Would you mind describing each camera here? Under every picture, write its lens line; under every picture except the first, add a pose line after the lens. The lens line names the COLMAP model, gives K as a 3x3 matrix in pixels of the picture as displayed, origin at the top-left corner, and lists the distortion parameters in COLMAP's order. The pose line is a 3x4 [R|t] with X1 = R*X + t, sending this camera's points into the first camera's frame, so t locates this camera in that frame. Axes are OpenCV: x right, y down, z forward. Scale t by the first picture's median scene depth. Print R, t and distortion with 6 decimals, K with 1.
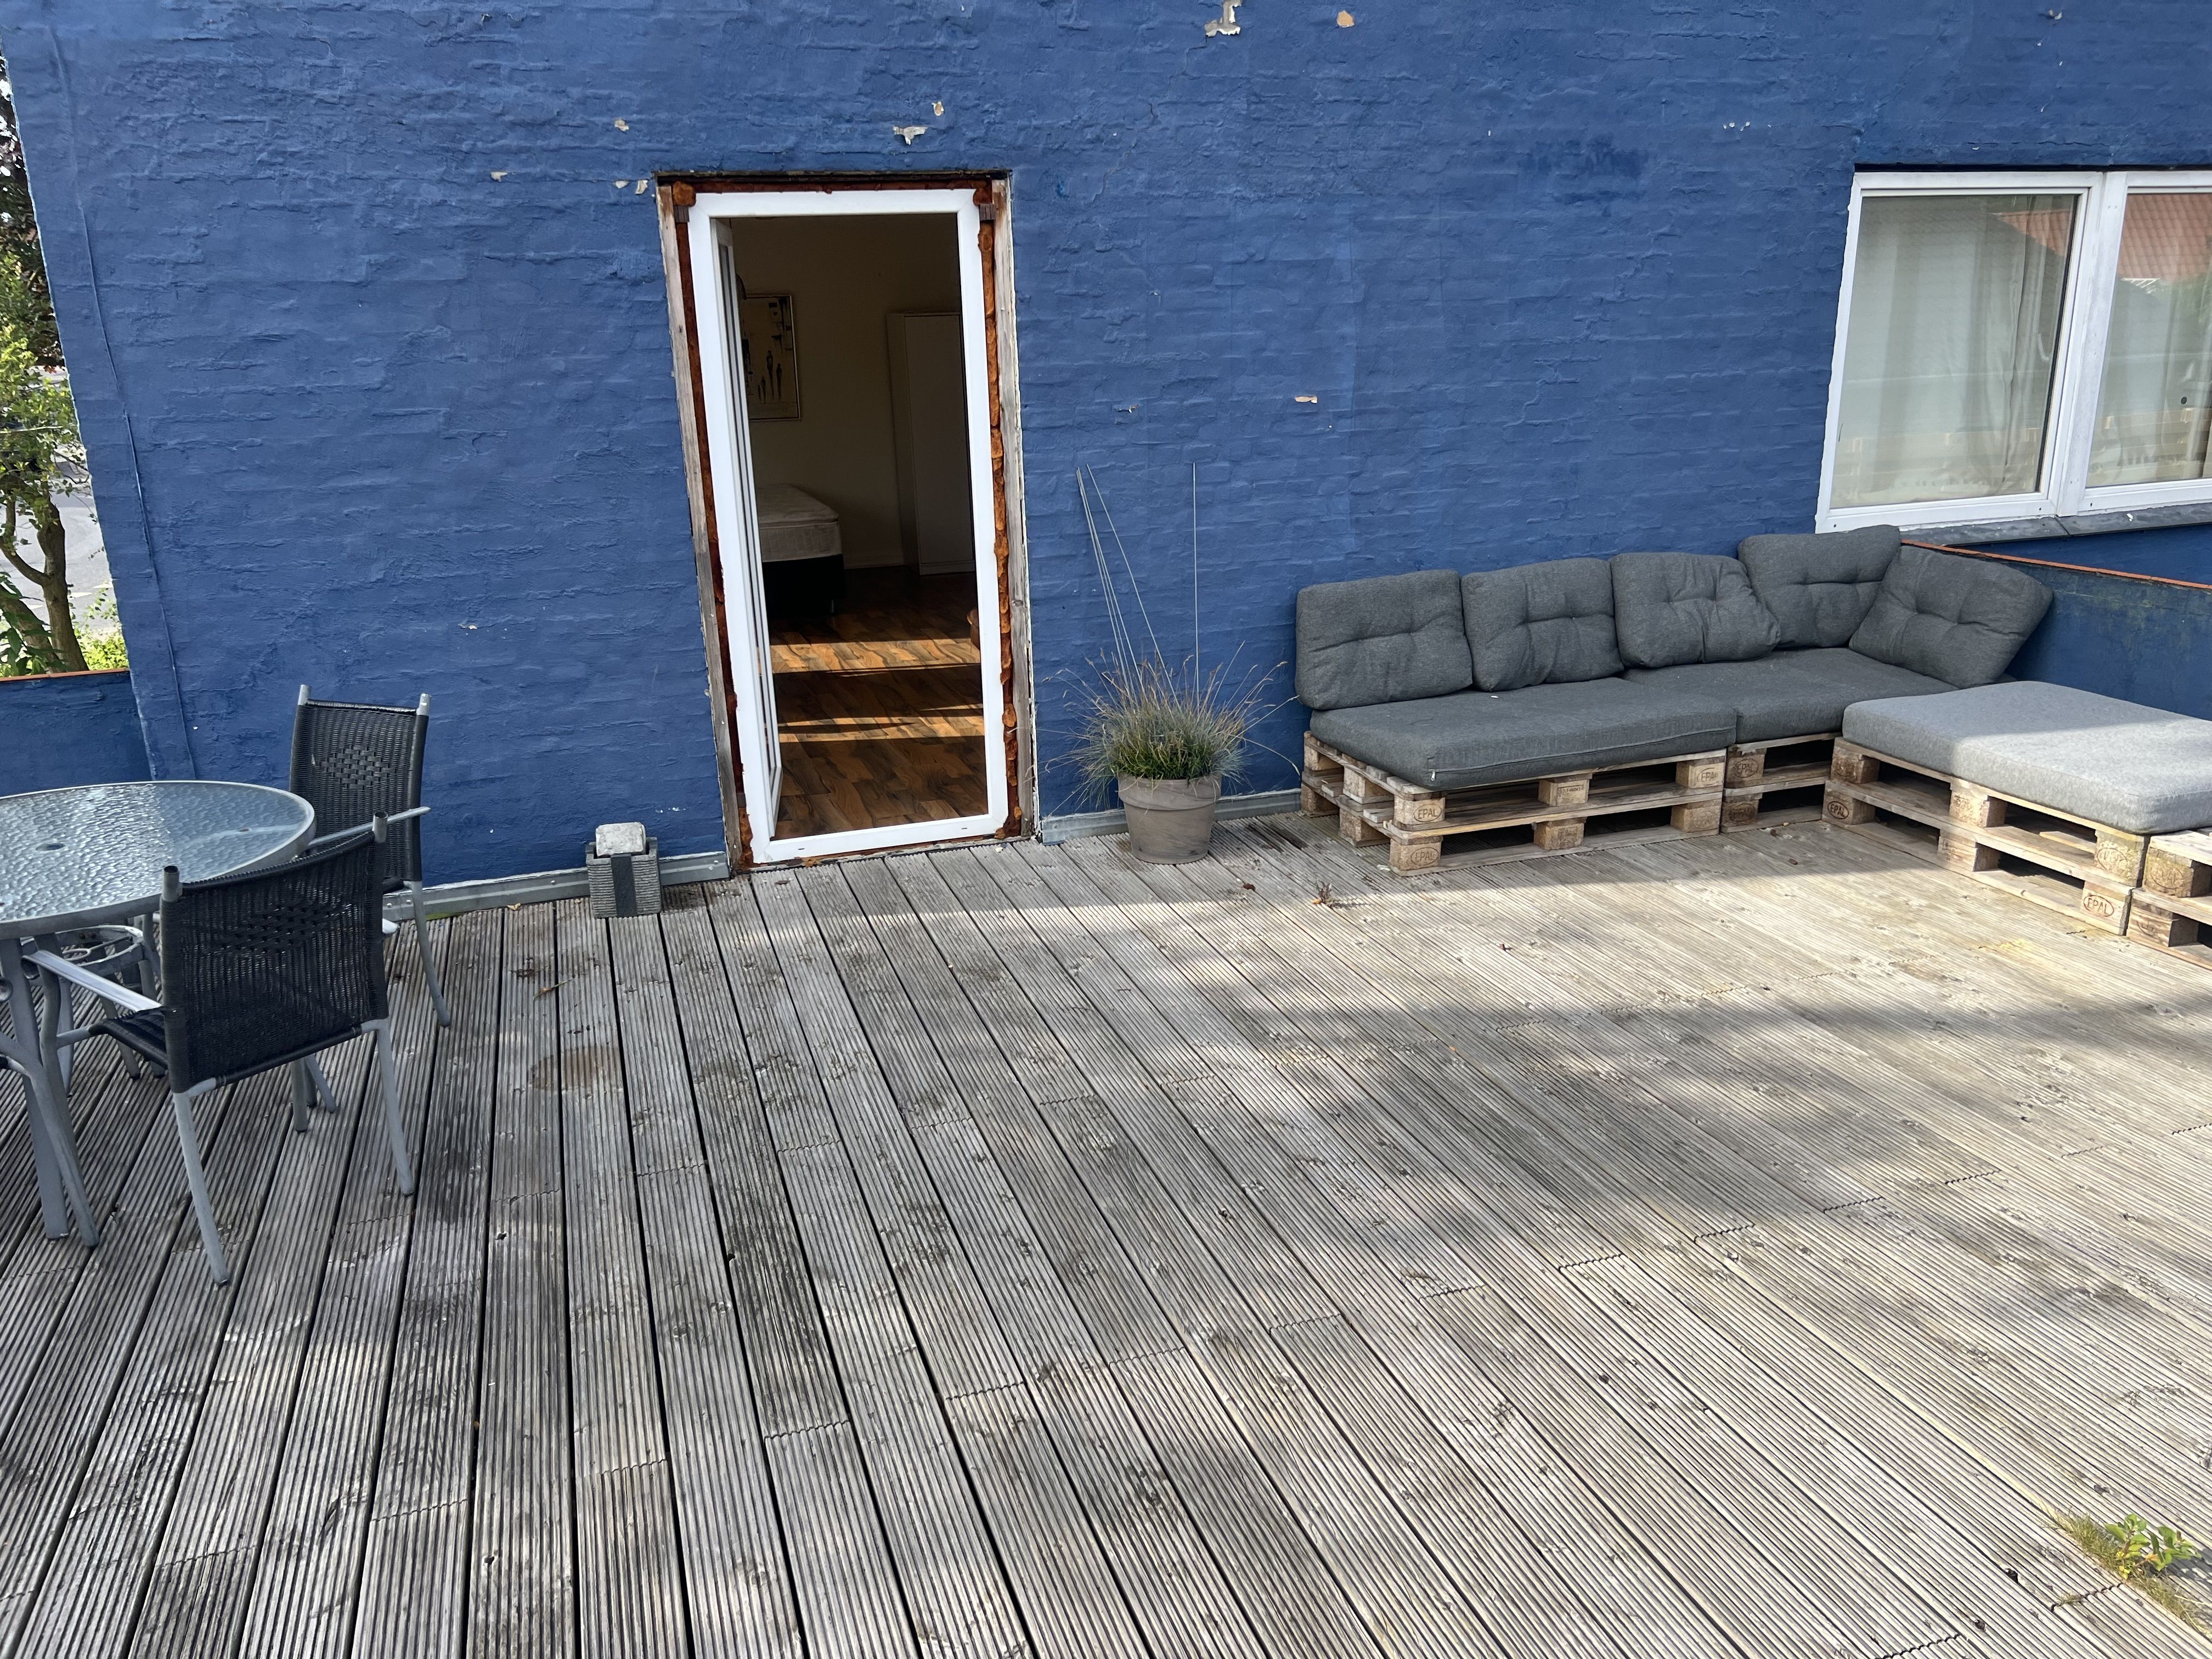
lens RADIAL K [[1663.6, 0, 1100.1], [0, 1663.6, 842.8], [0, 0, 1]] dist [0.065217, -0.101408]
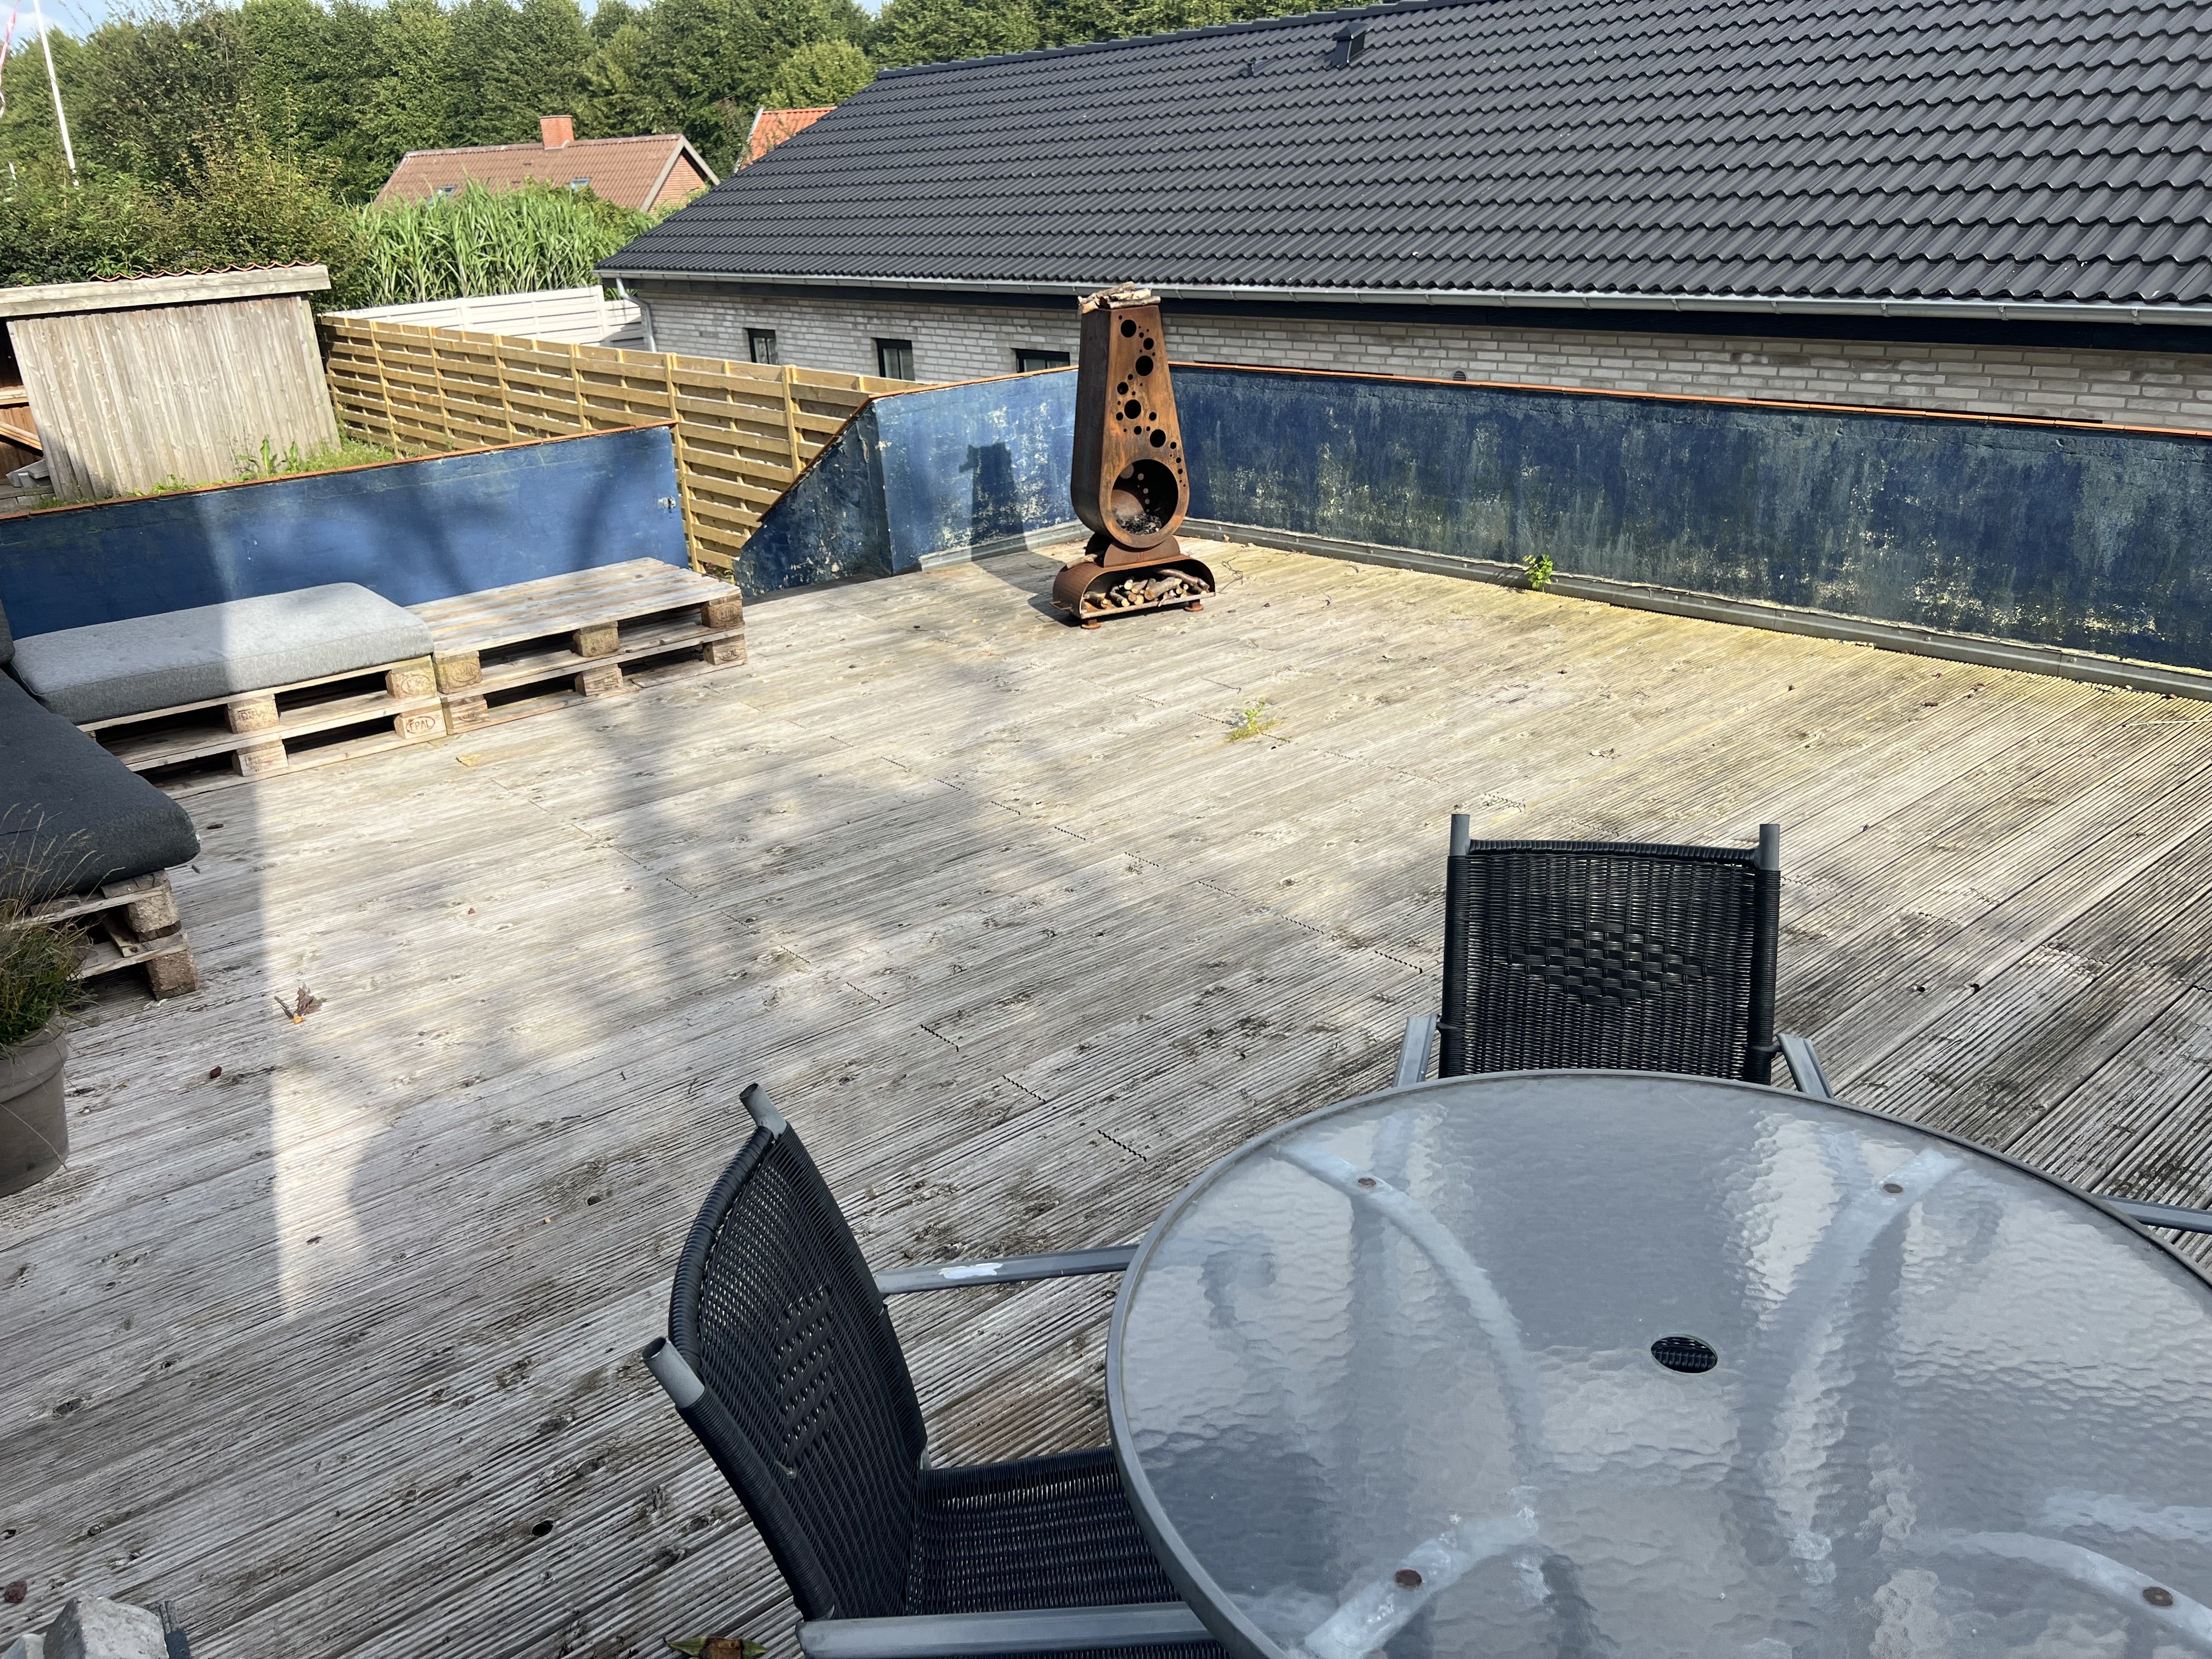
lens RADIAL K [[1663.6, 0, 1100.1], [0, 1663.6, 842.8], [0, 0, 1]] dist [0.065217, -0.101408]
pose [[-0.383031, -0.294601, 0.875498, -0.697347], [0.339023, 0.836807, 0.429904, -0.252044], [-0.859273, 0.461481, -0.220647, 0.907359]]
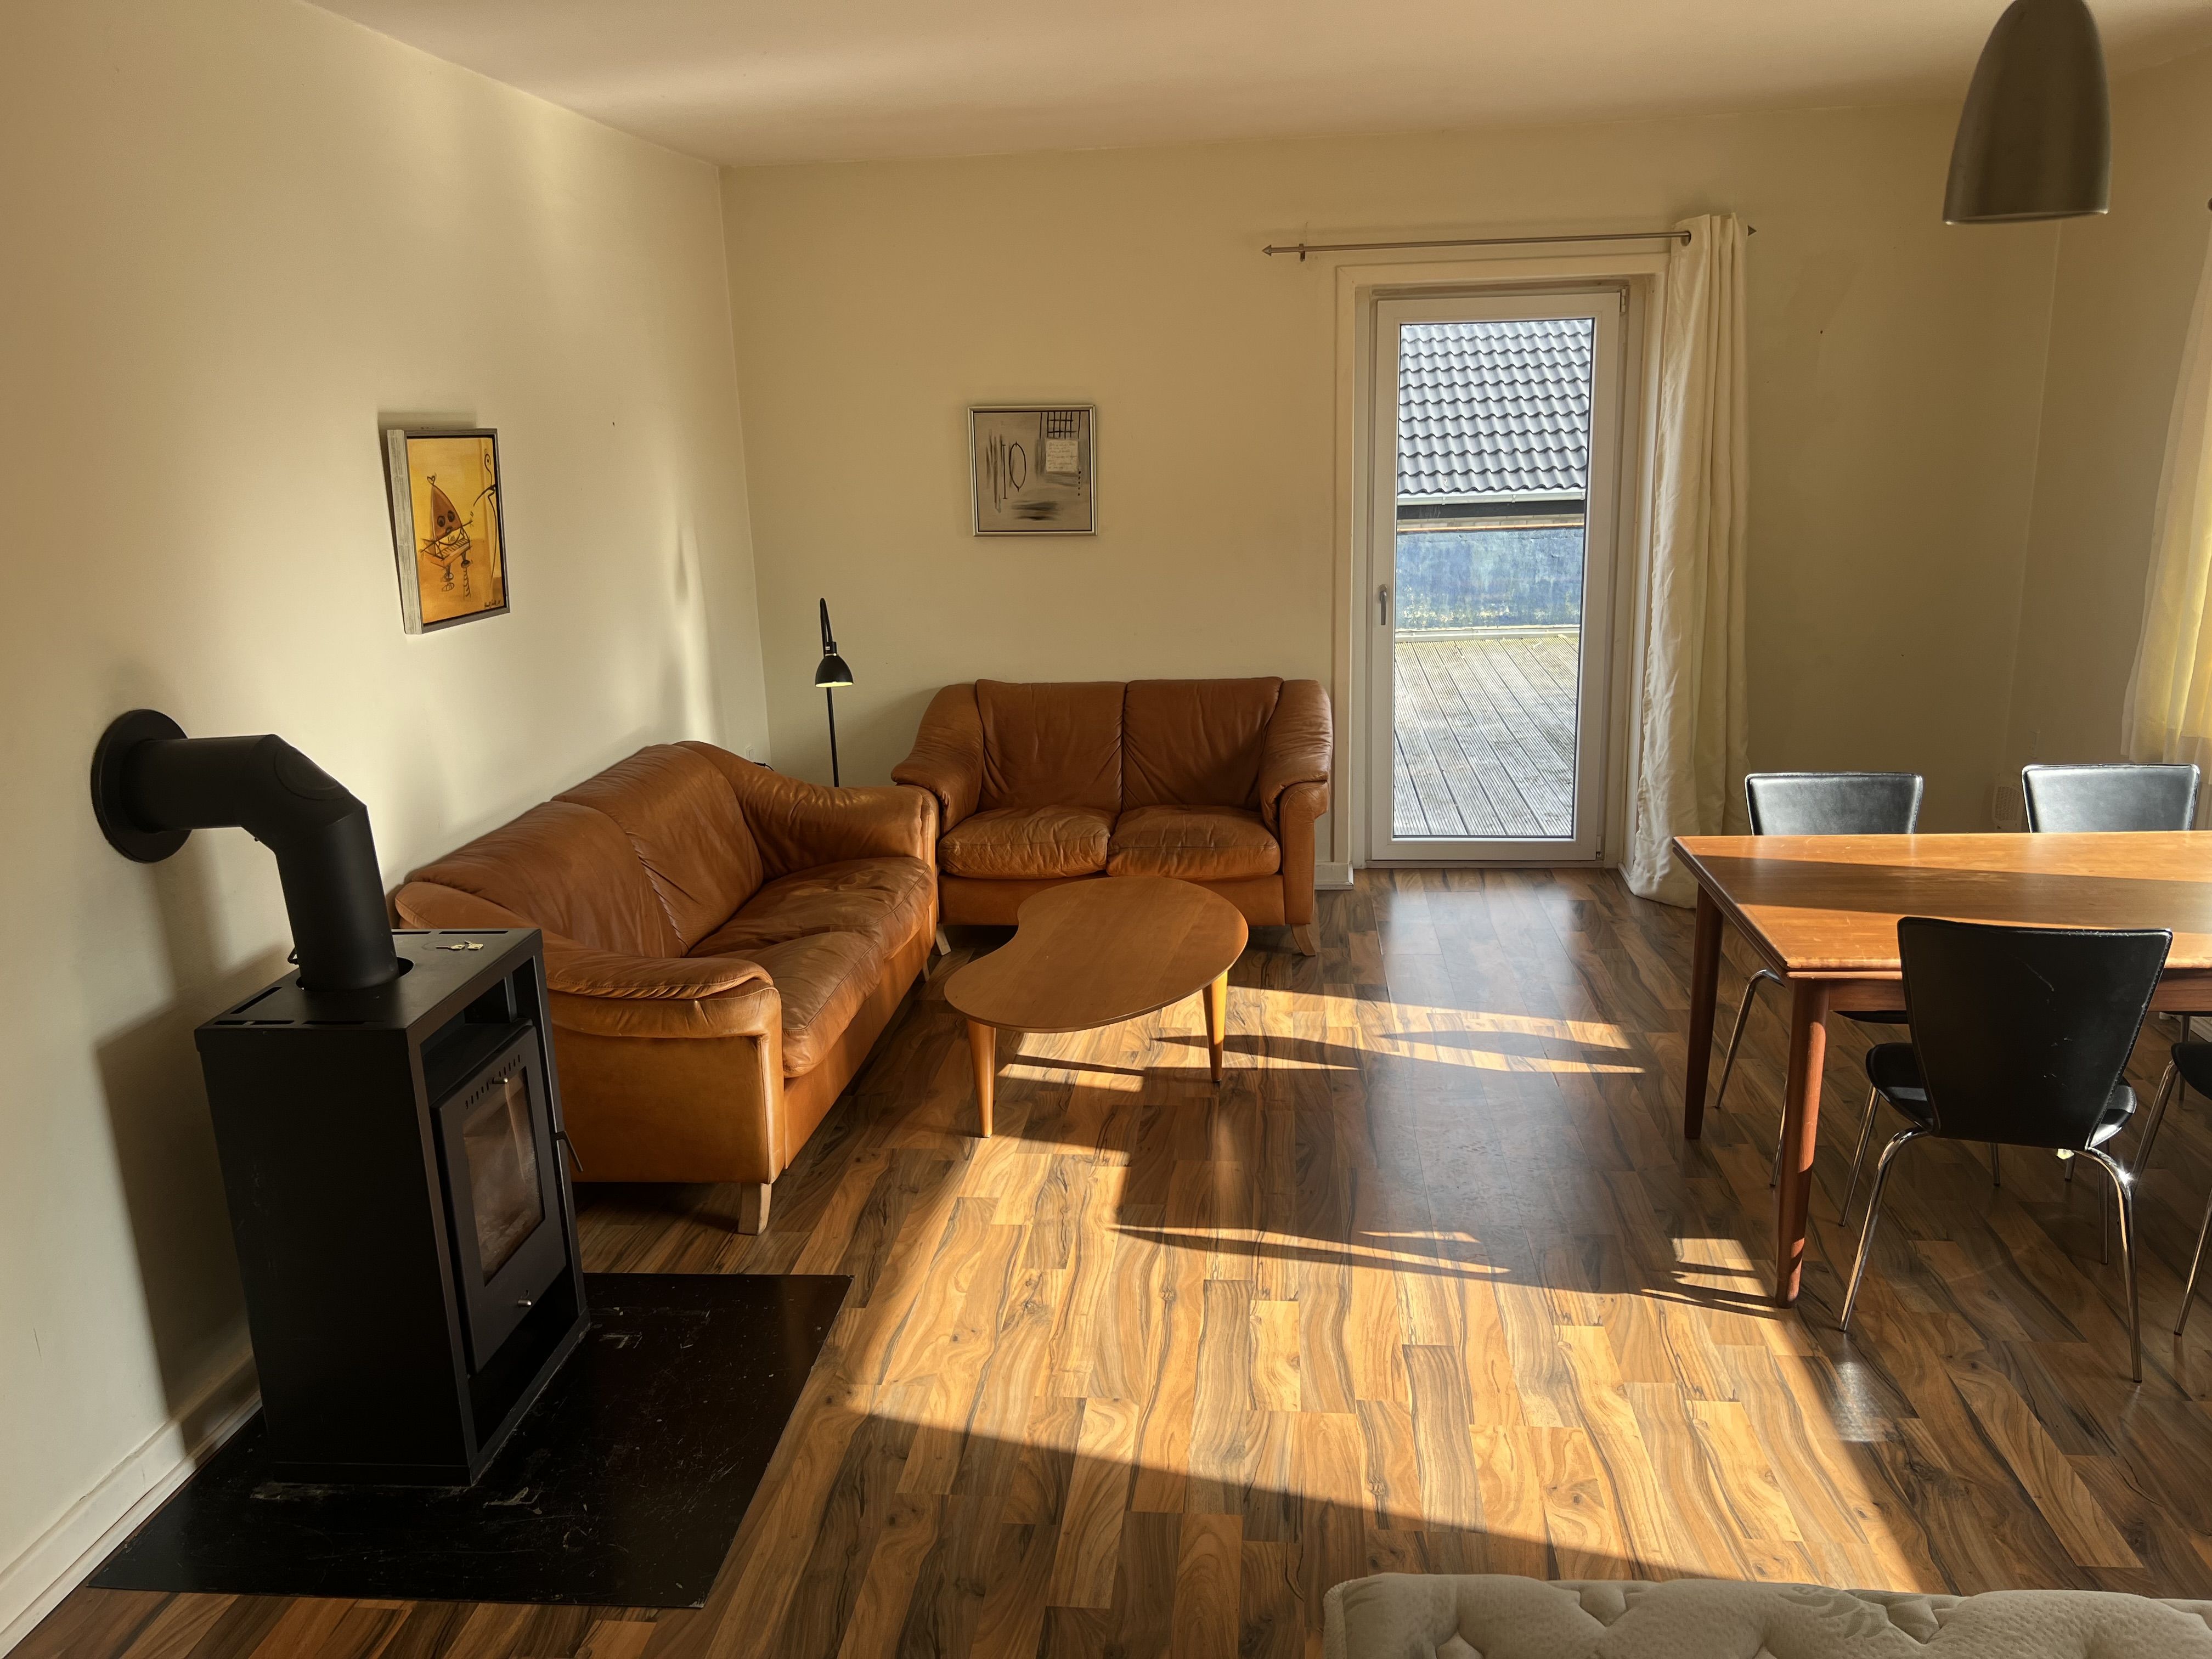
lens RADIAL K [[1663.6, 0, 1100.1], [0, 1663.6, 842.8], [0, 0, 1]] dist [0.065217, -0.101408]
pose [[-0.914228, -0.036614, 0.403543, -0.424170], [0.185537, 0.847546, 0.497233, -0.738110], [-0.360227, 0.529457, -0.768057, 2.358078]]
